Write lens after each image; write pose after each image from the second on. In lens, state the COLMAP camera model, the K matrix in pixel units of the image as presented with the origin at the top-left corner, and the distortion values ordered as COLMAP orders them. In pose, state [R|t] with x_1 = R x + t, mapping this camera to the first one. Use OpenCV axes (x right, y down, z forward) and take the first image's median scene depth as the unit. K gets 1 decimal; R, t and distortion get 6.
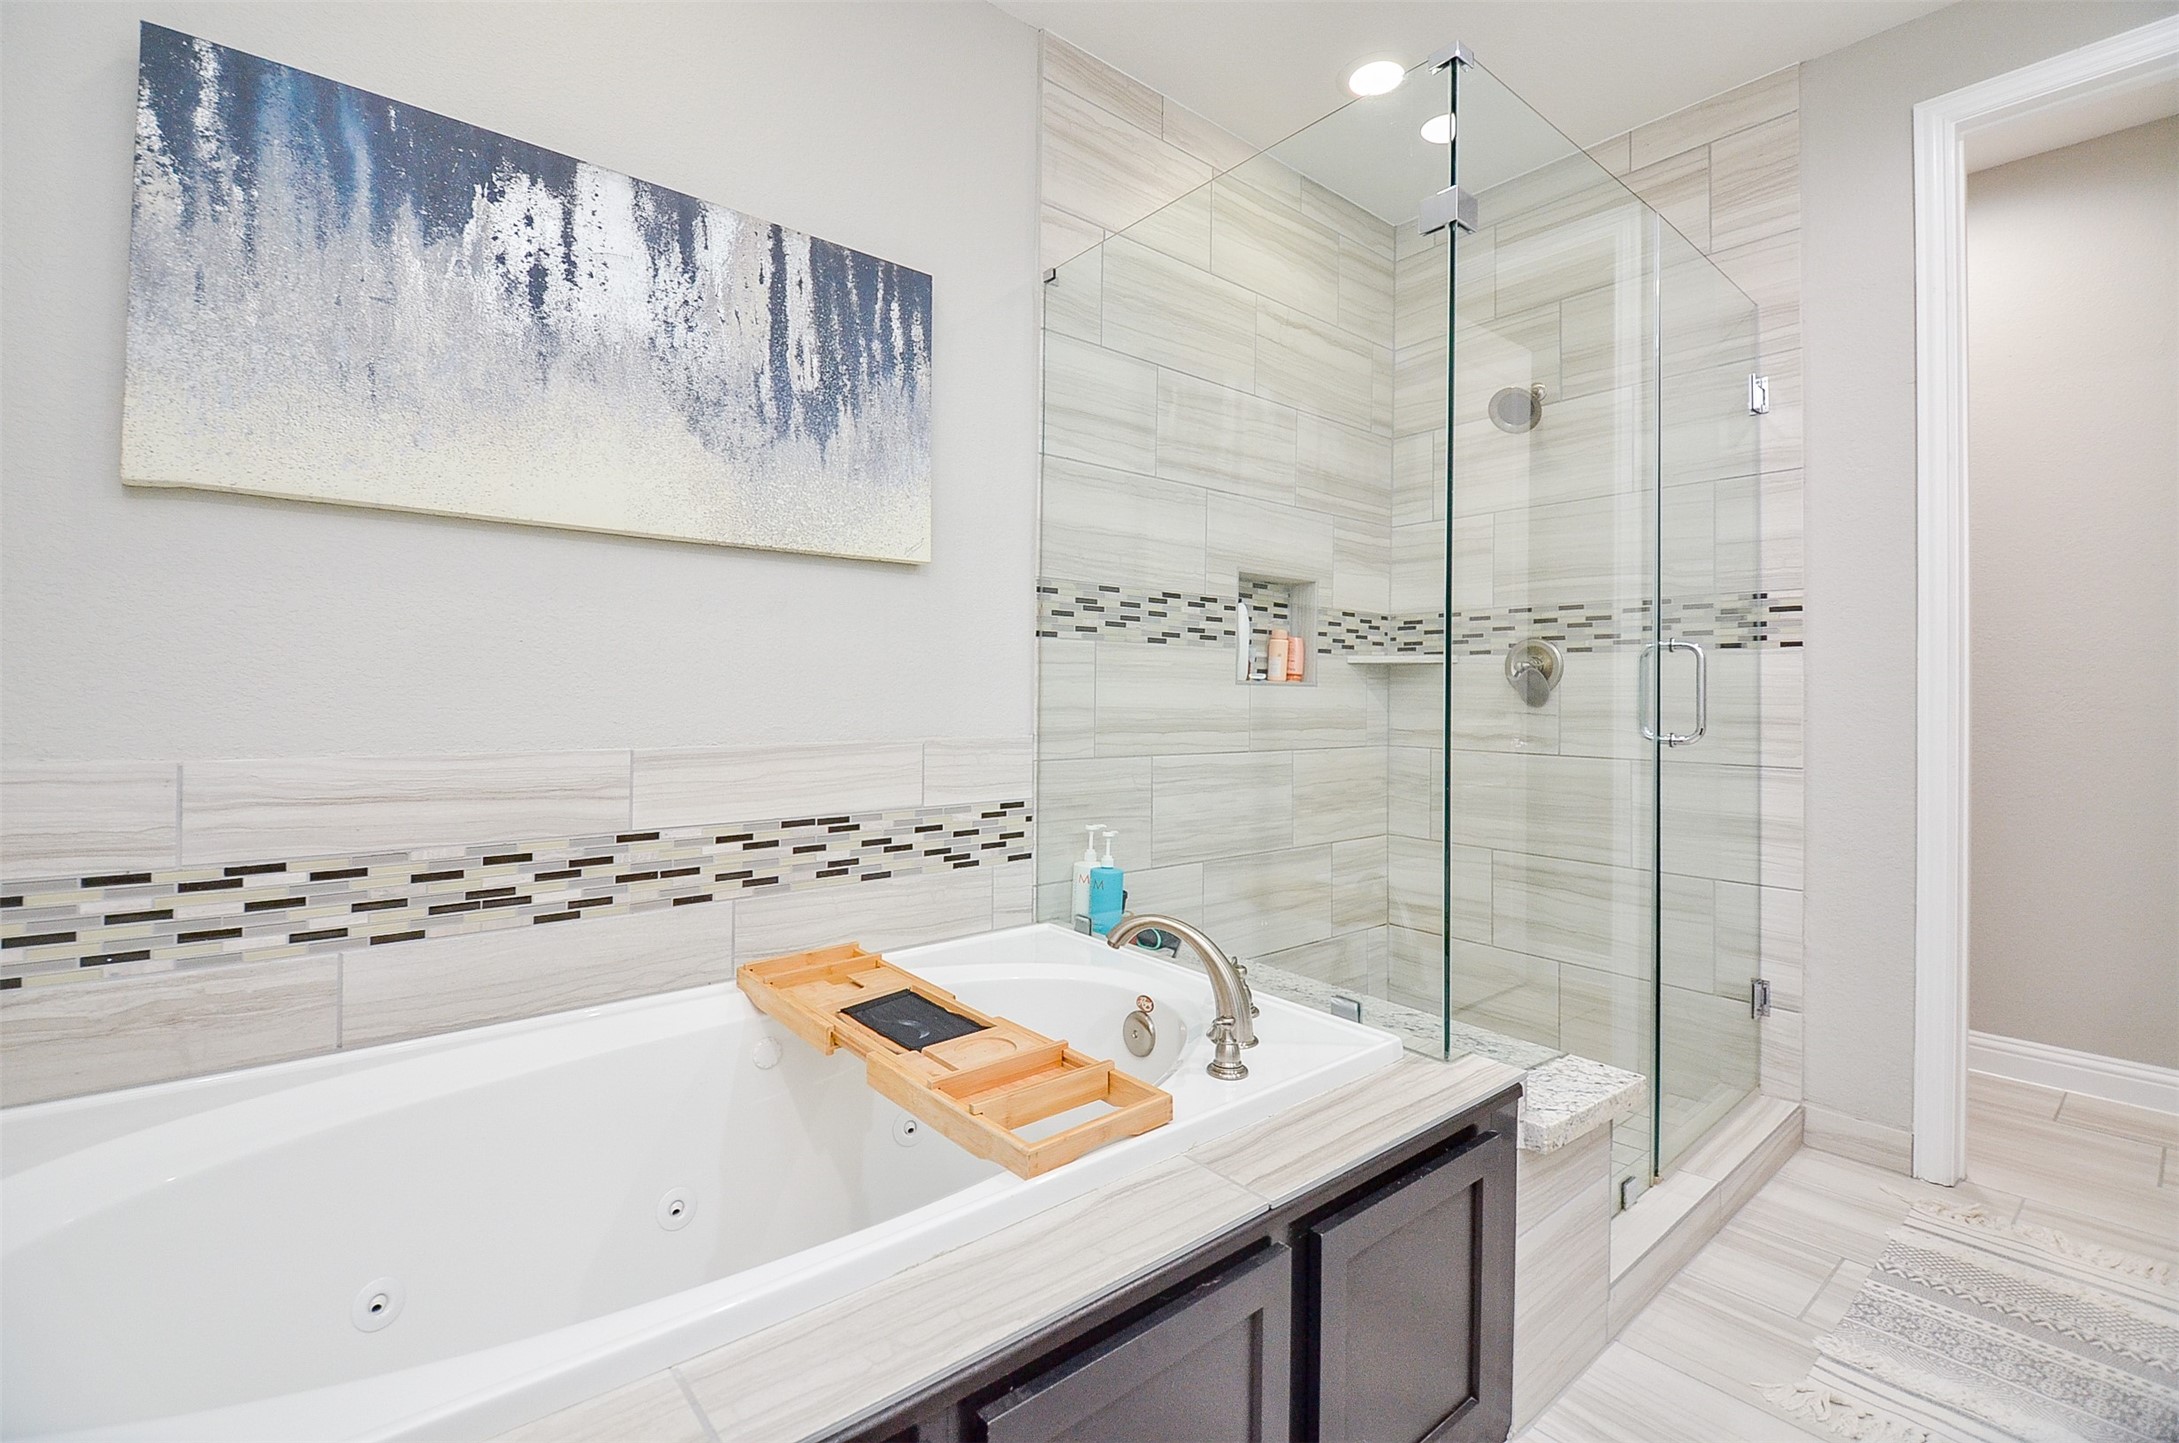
lens RADIAL K [[969.9, 0, 1057.1], [0, 969.9, 675.4], [0, 0, 1]] dist [0.026706, -0.026428]
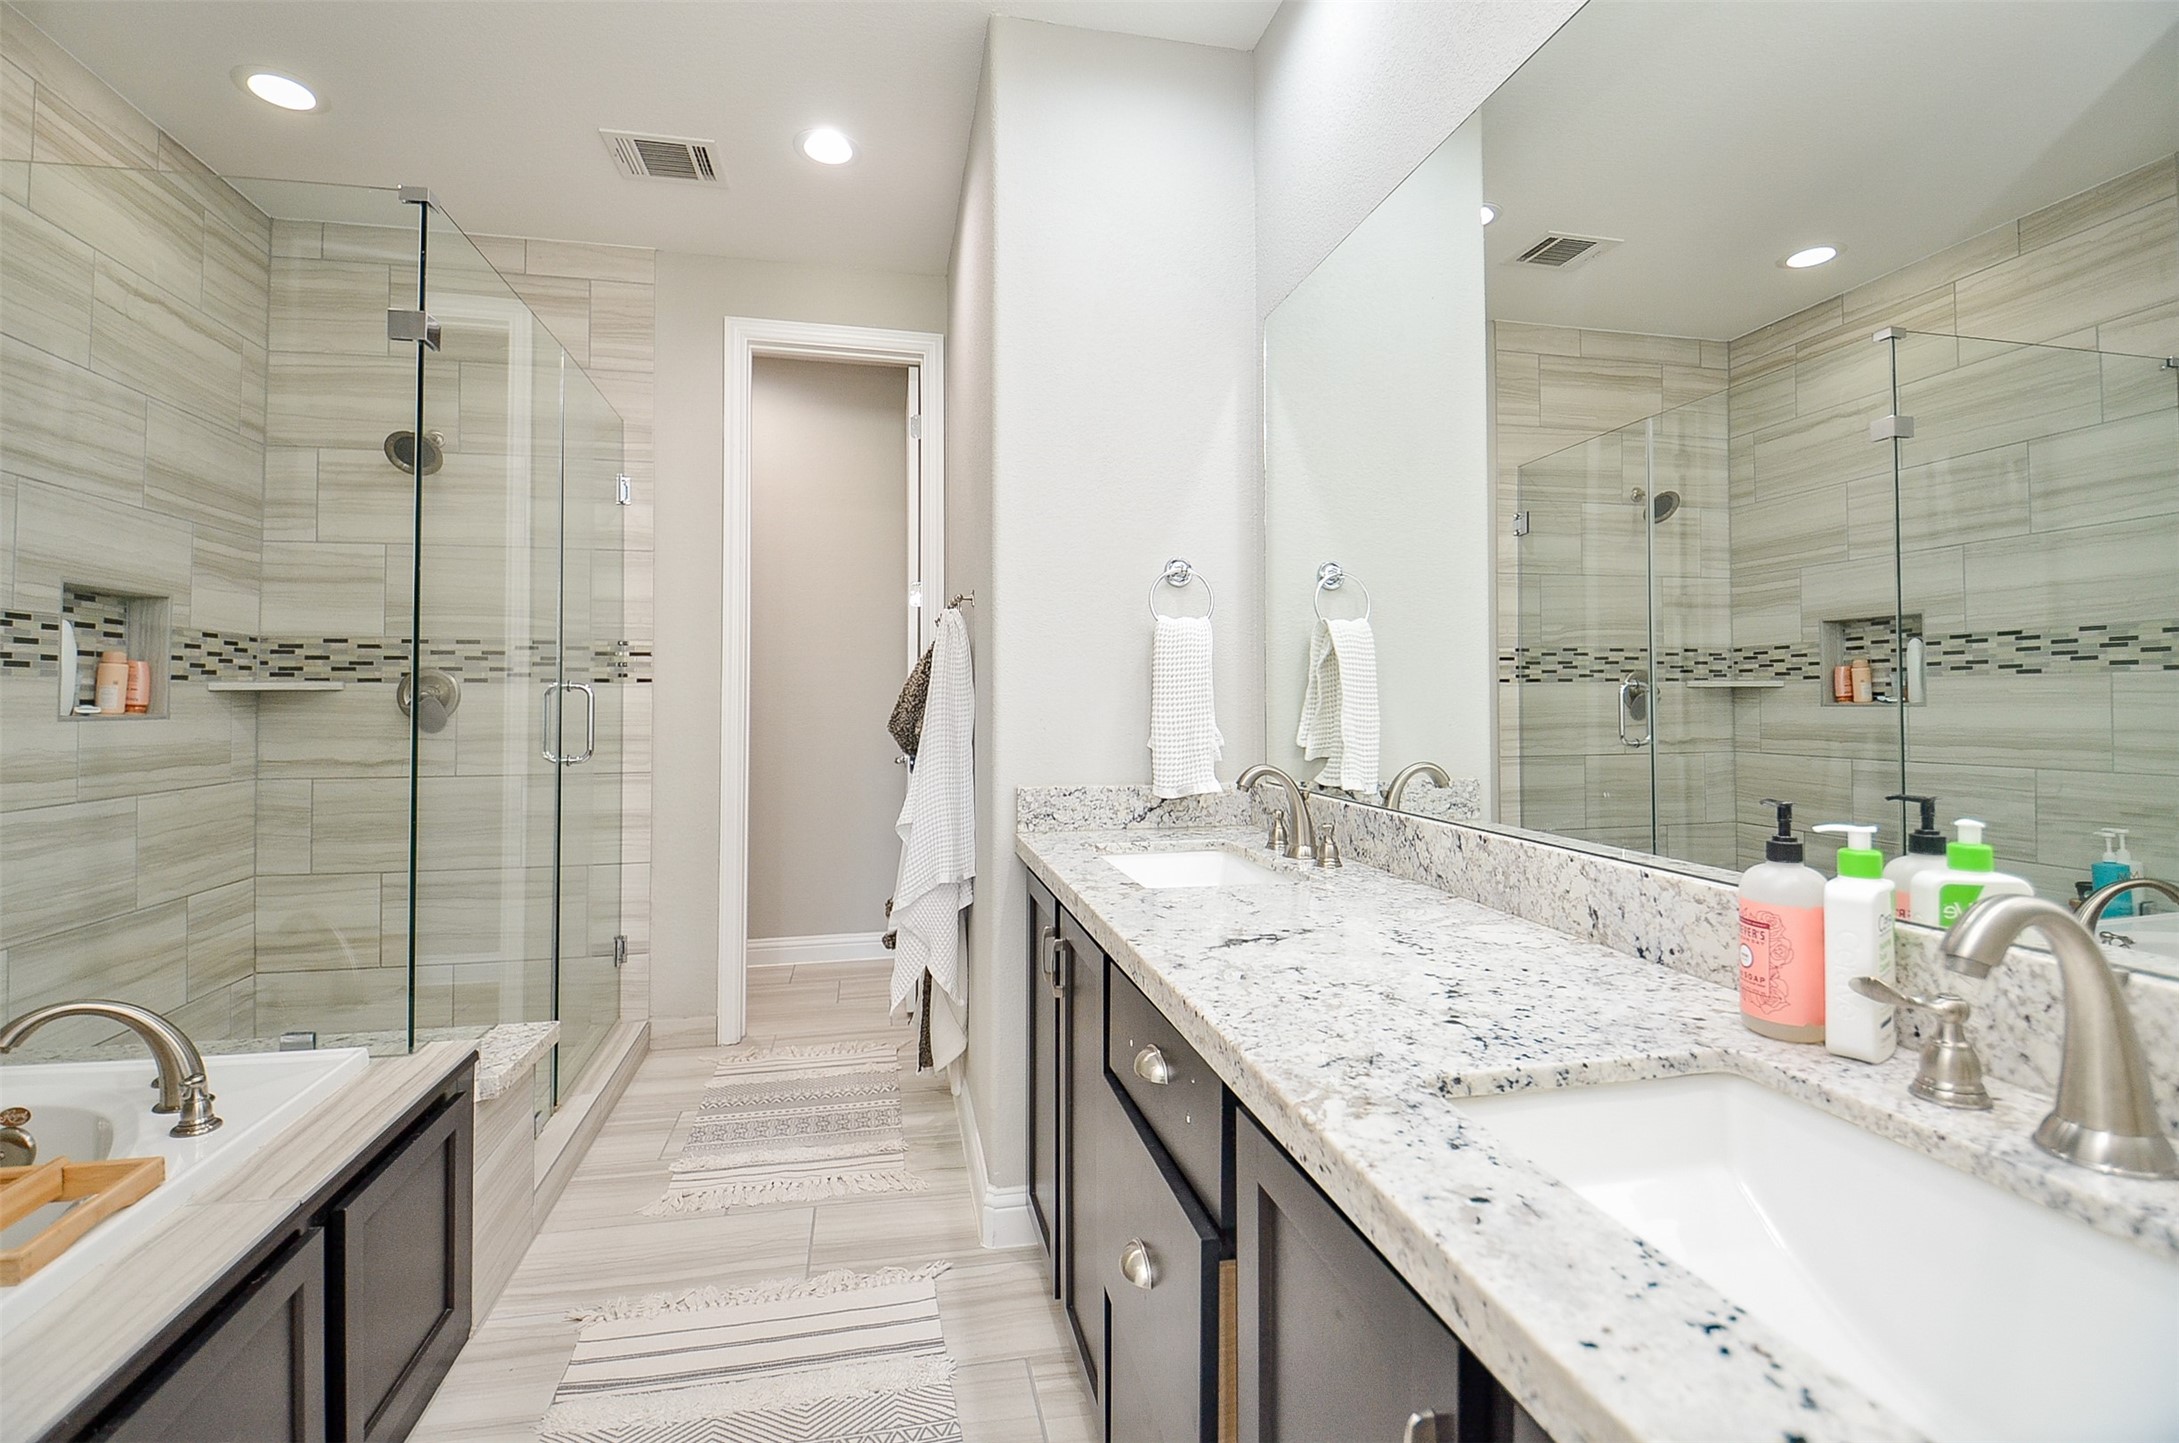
lens RADIAL K [[969.9, 0, 1057.1], [0, 969.9, 675.4], [0, 0, 1]] dist [0.026706, -0.026428]
pose [[0.476760, 0.007394, 0.879002, -0.131686], [-0.003093, 0.999973, -0.006734, -0.026599], [-0.879028, 0.000492, 0.476770, -0.119664]]
